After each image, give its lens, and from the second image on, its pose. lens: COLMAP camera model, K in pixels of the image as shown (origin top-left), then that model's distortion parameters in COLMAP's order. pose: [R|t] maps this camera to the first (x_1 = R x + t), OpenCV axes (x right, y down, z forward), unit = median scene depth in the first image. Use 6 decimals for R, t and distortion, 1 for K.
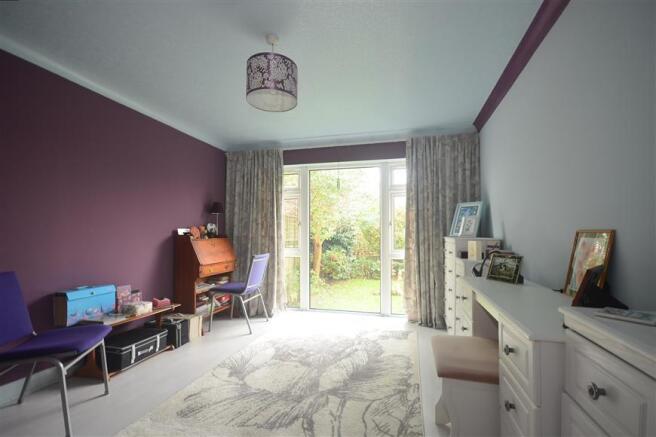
lens RADIAL K [[297.3, 0, 330.9], [0, 297.3, 229.6], [0, 0, 1]] dist [0.002340, -0.000023]
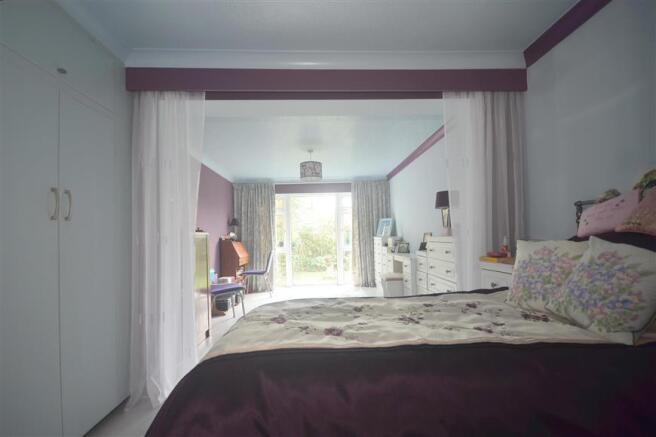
lens RADIAL K [[297.3, 0, 330.9], [0, 297.3, 229.6], [0, 0, 1]] dist [0.002340, -0.000023]
pose [[0.956254, -0.021099, 0.291776, -0.394902], [0.024199, 0.999683, -0.007019, -0.013604], [-0.291535, 0.013773, 0.956461, -0.663149]]
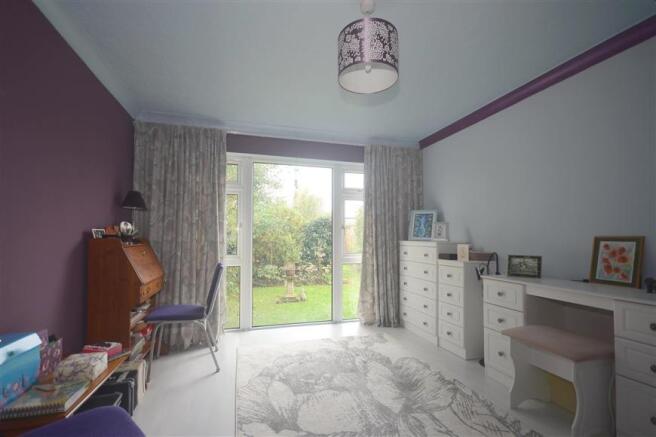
lens RADIAL K [[304.3, 0, 336.2], [0, 304.3, 229.9], [0, 0, 1]] dist [-0.000405, -0.000429]
pose [[0.853500, 0.016120, 0.520843, -0.385070], [-0.010623, 0.999852, -0.013539, 0.002353], [-0.520984, 0.006022, 0.853545, 0.173415]]
